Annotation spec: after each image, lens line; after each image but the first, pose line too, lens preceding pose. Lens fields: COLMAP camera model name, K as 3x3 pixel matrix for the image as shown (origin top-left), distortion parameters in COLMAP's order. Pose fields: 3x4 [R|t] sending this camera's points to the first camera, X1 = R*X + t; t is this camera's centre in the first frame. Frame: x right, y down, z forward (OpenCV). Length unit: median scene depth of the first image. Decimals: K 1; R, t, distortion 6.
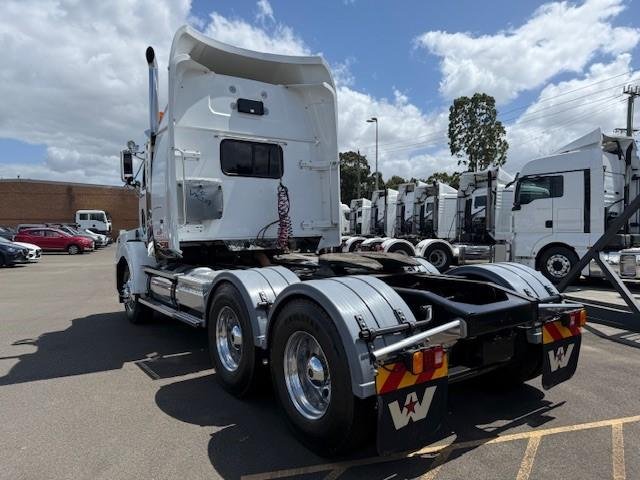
lens RADIAL K [[460.9, 0, 318.4], [0, 460.9, 240.5], [0, 0, 1]] dist [0.007851, -0.006399]
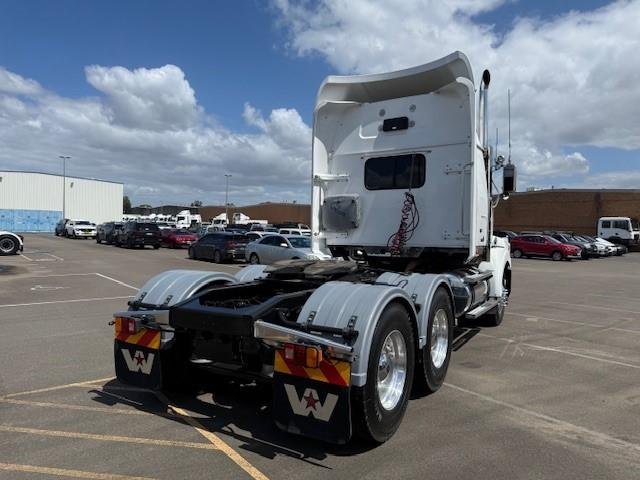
lens RADIAL K [[460.9, 0, 315.1], [0, 460.9, 238.0], [0, 0, 1]] dist [0.007851, -0.006399]
pose [[0.382524, 0.026200, -0.923574, 0.790551], [-0.045282, 0.998928, 0.009583, -0.026017], [0.922835, 0.038155, 0.383300, 0.428825]]
